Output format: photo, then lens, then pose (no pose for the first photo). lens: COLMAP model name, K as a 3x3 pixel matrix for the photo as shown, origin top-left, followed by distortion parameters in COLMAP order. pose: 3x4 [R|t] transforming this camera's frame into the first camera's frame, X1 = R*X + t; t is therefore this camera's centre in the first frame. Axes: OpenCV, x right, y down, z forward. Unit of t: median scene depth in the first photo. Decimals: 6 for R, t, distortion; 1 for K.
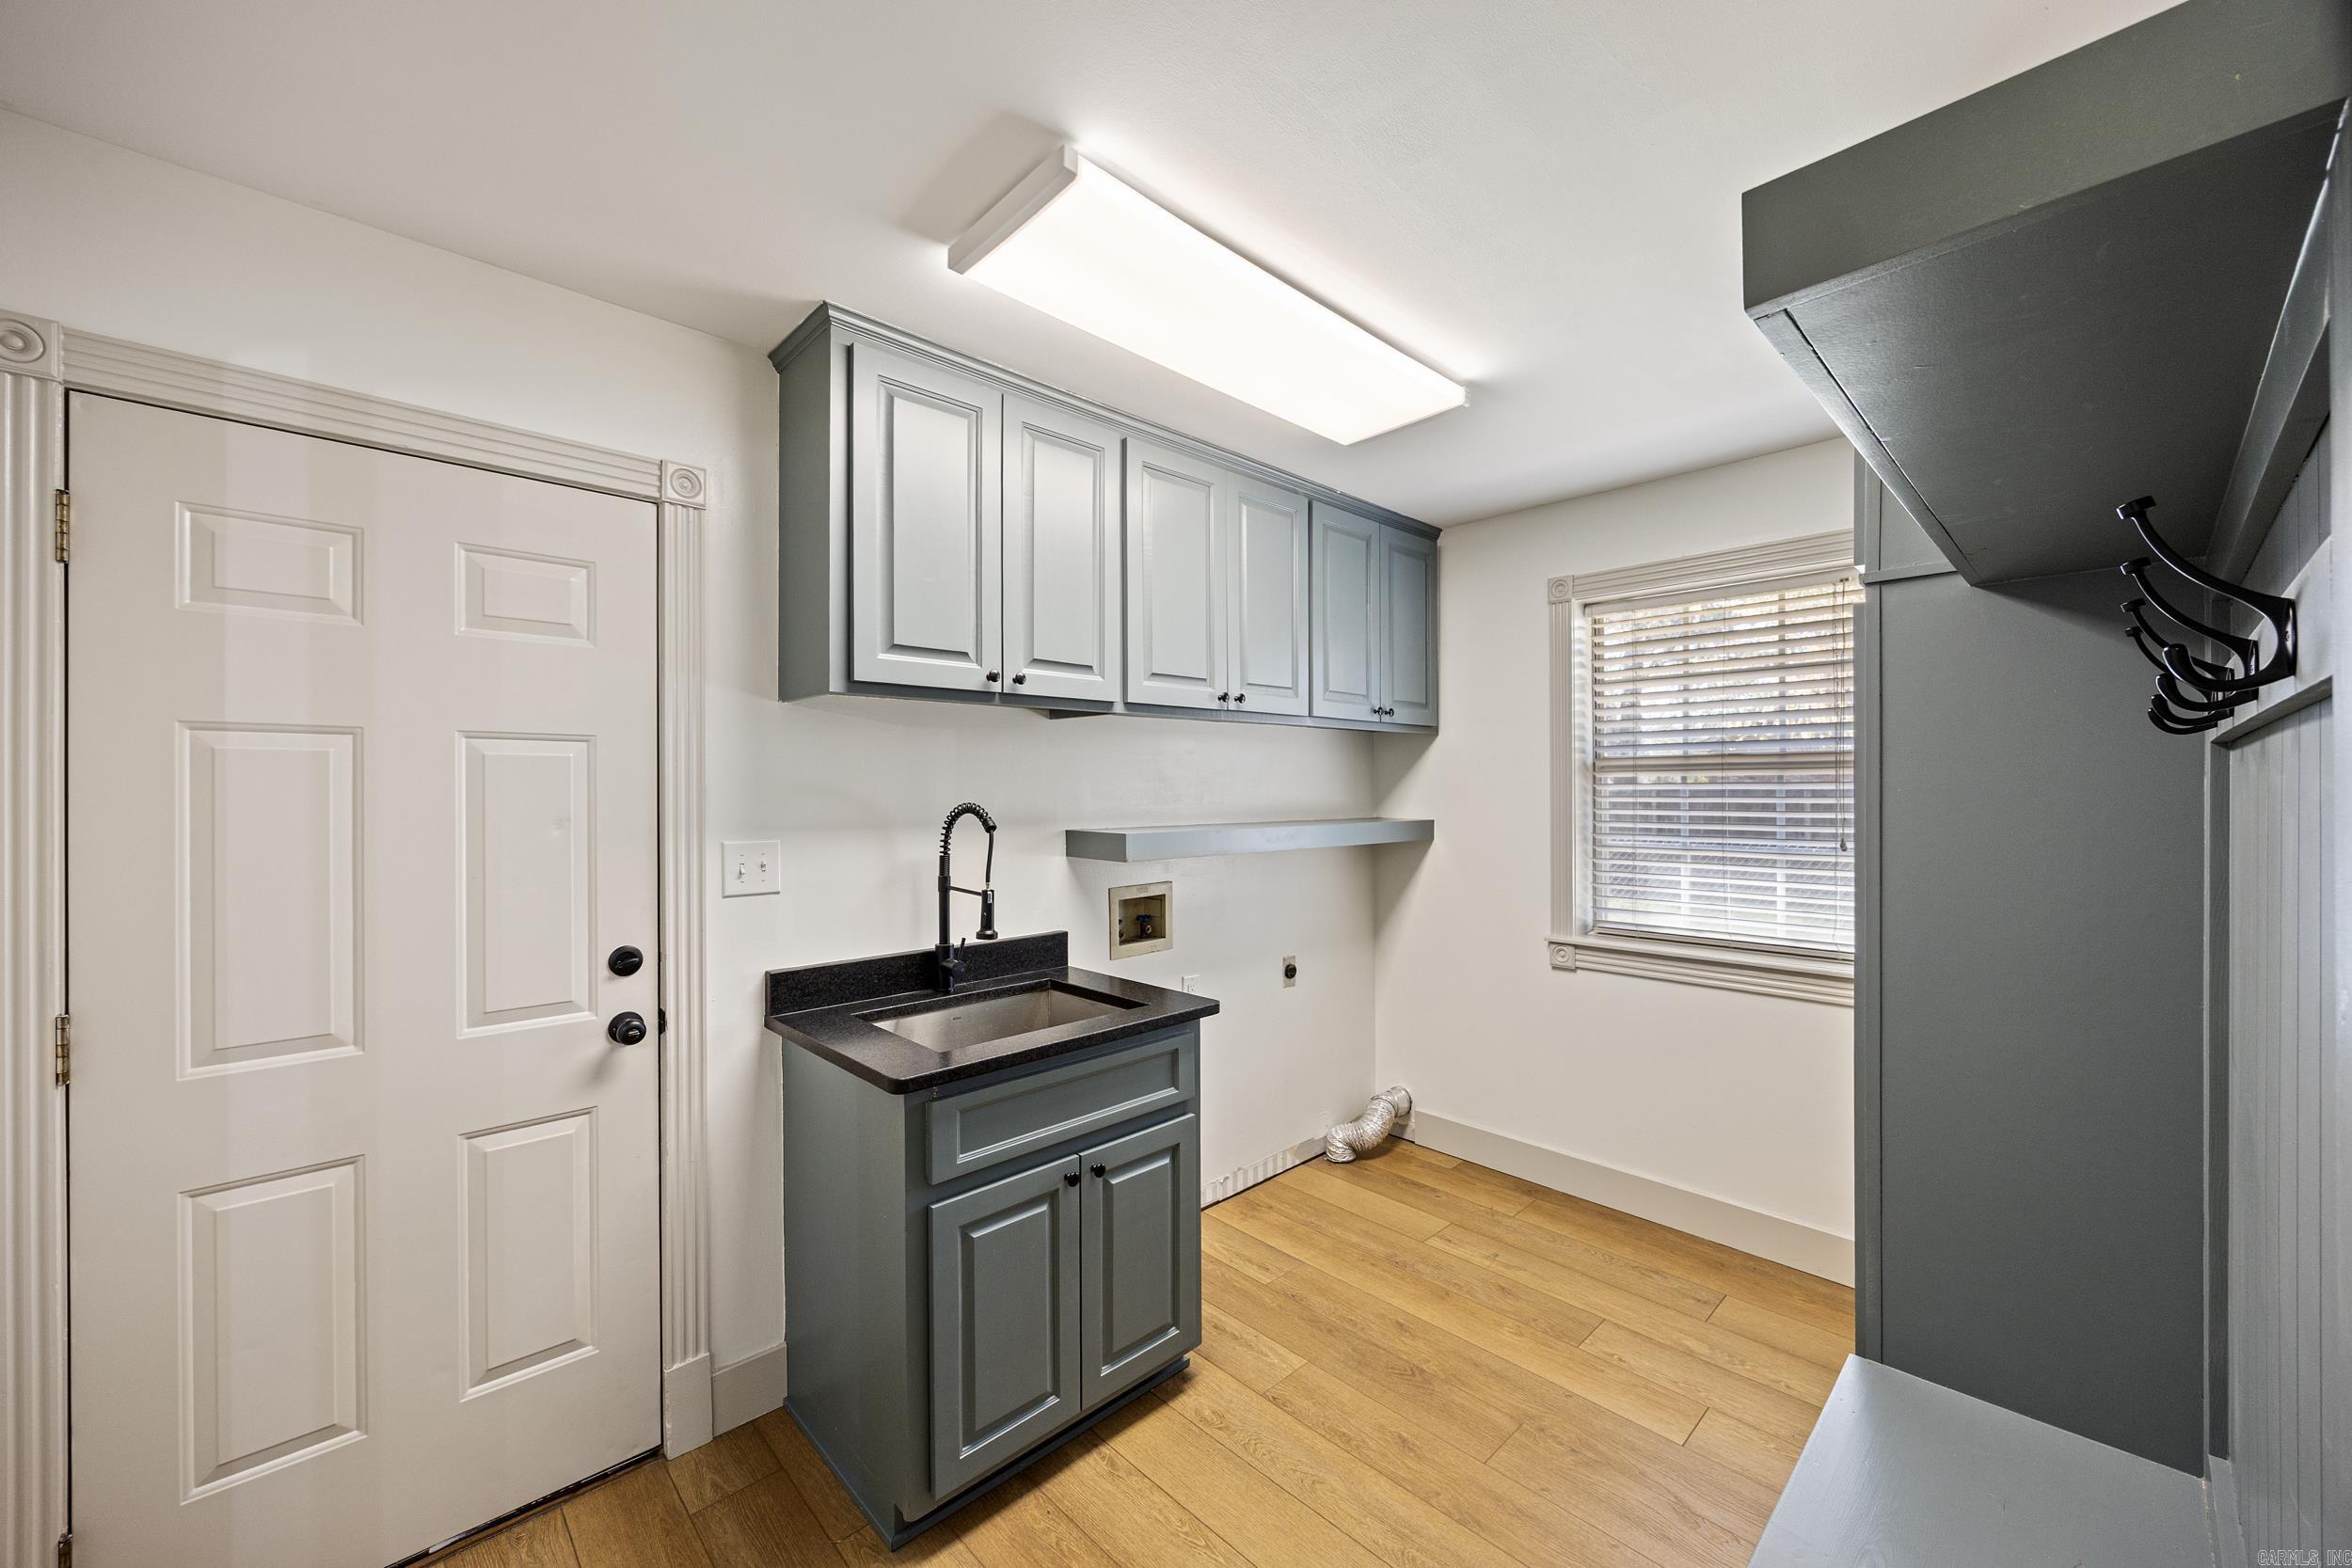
lens RADIAL K [[902.3, 0, 1193.5], [0, 902.3, 789.7], [0, 0, 1]] dist [-0.003278, -0.000294]
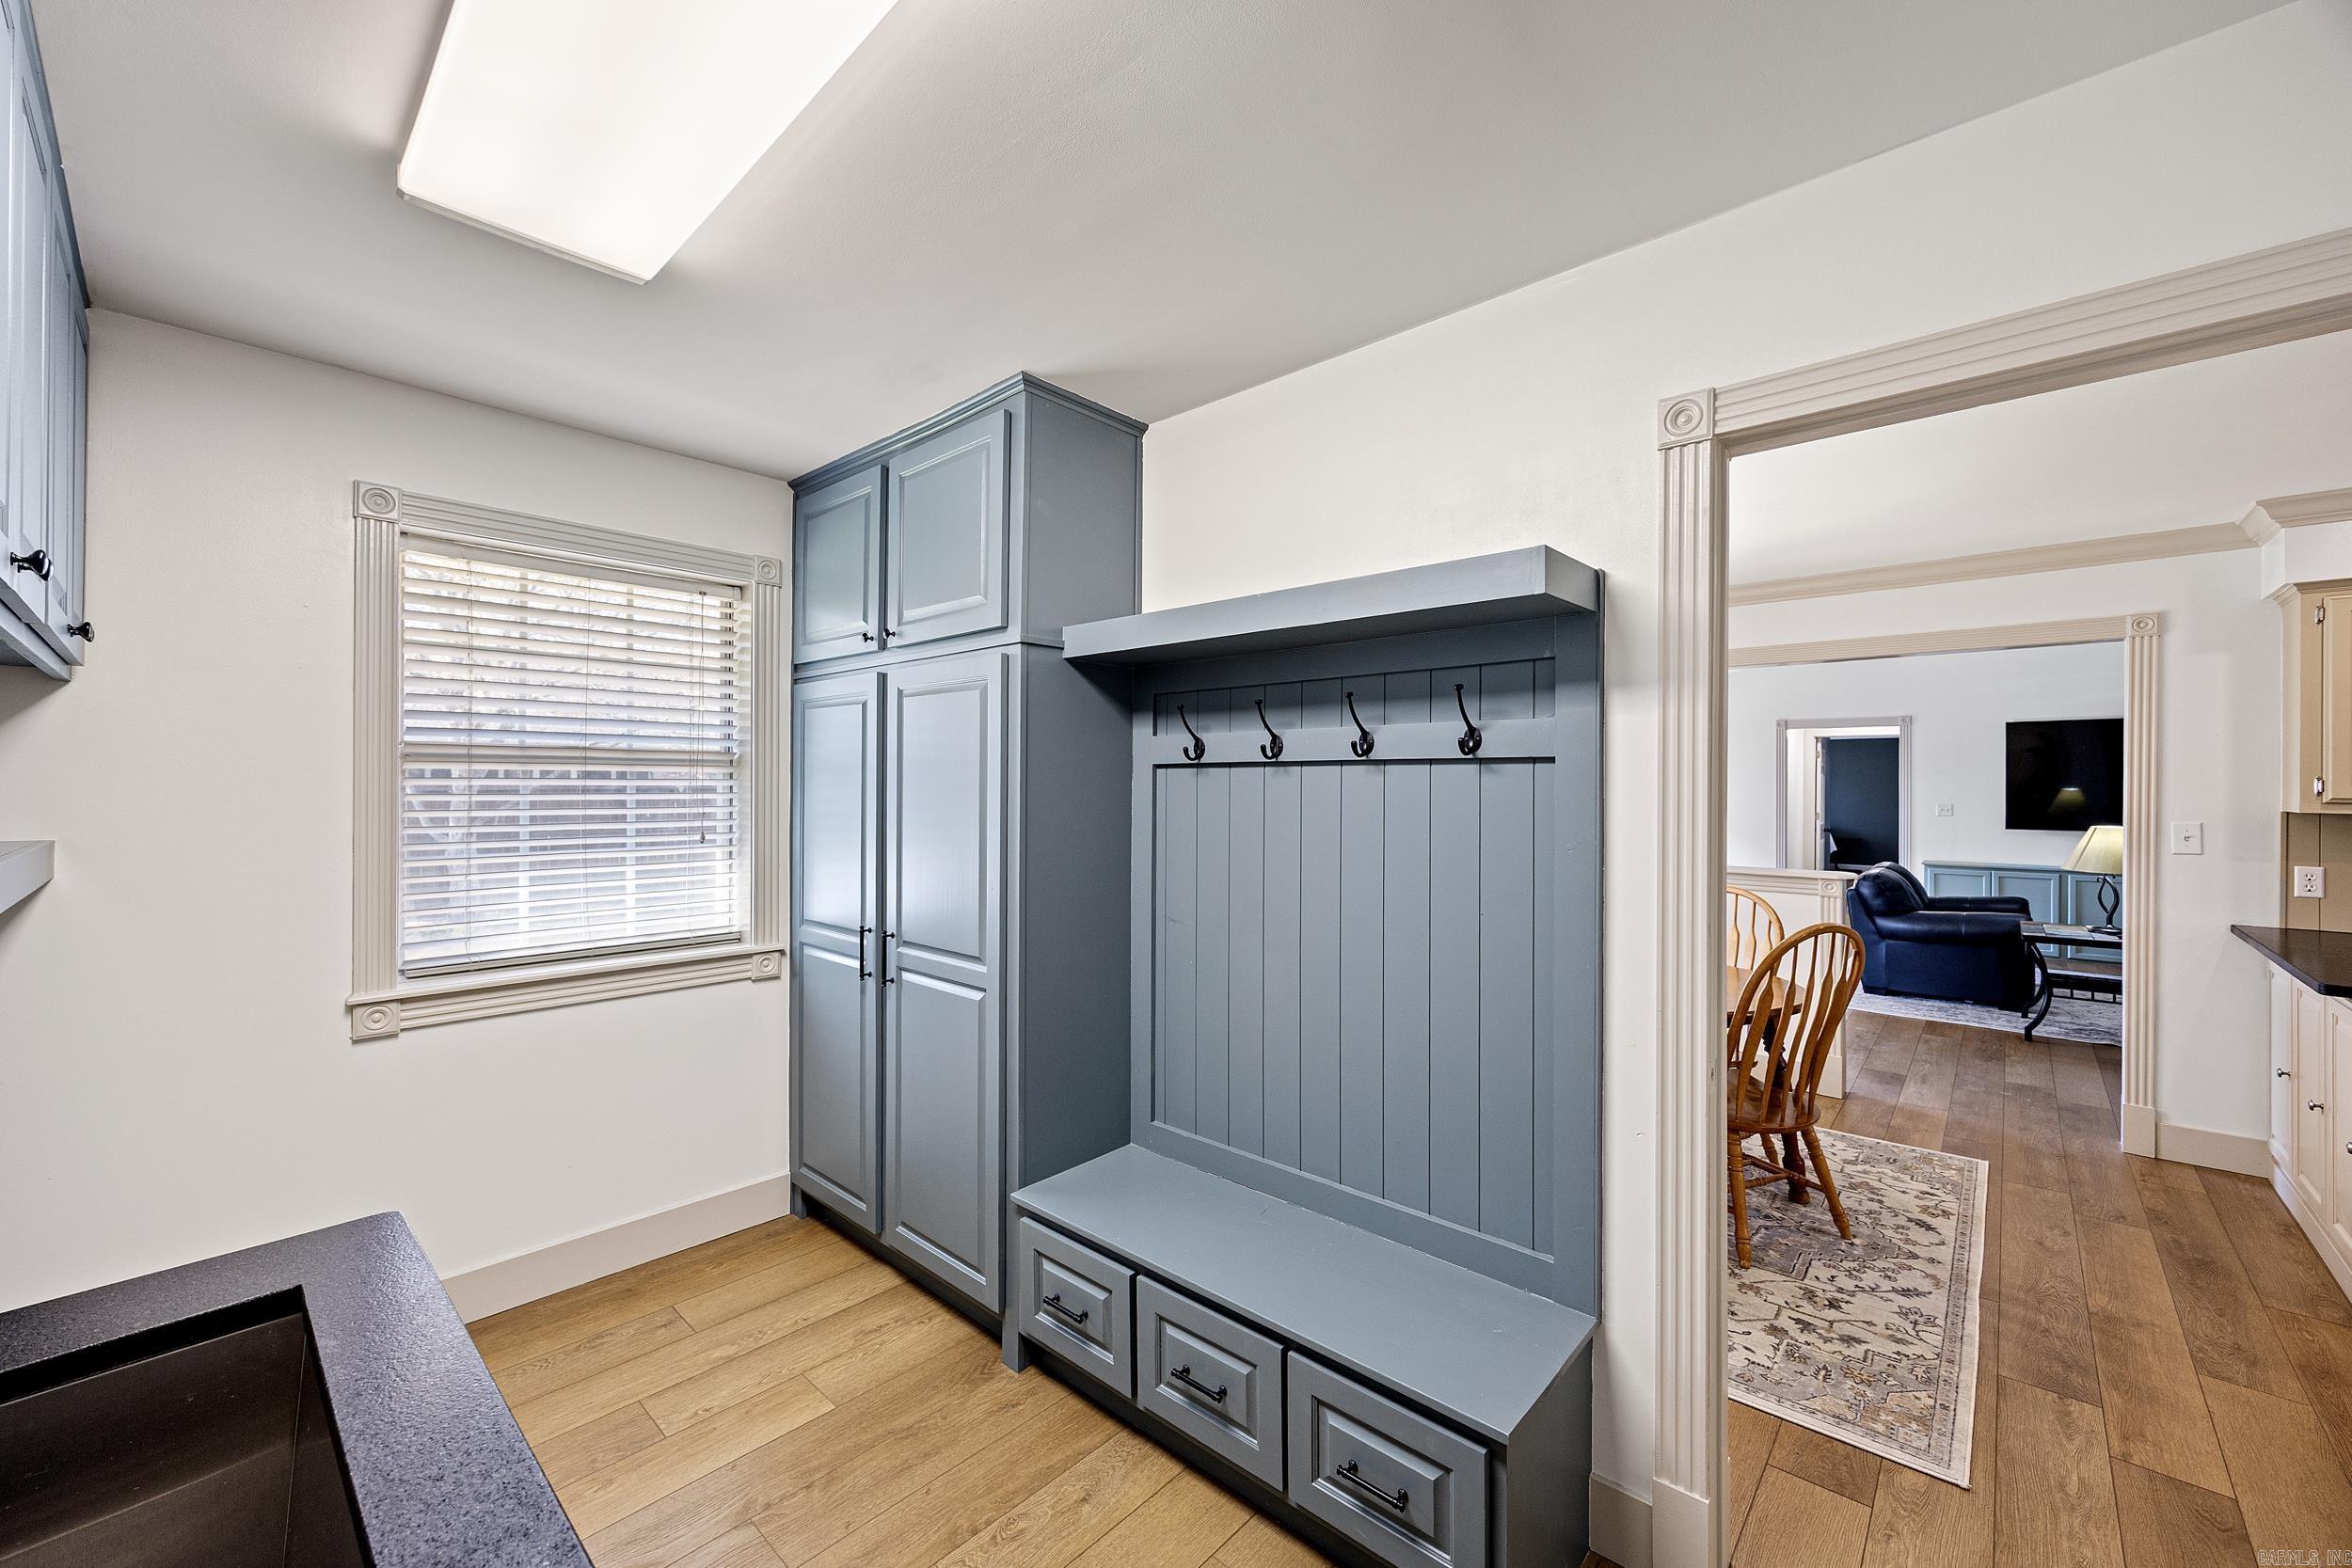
lens RADIAL K [[902.3, 0, 1192.6], [0, 902.3, 779.7], [0, 0, 1]] dist [-0.003278, -0.000294]
pose [[-0.069170, 0.008631, 0.997568, -0.383537], [-0.002062, 0.999959, -0.008795, 0.000680], [-0.997603, -0.002665, -0.069150, 0.462701]]
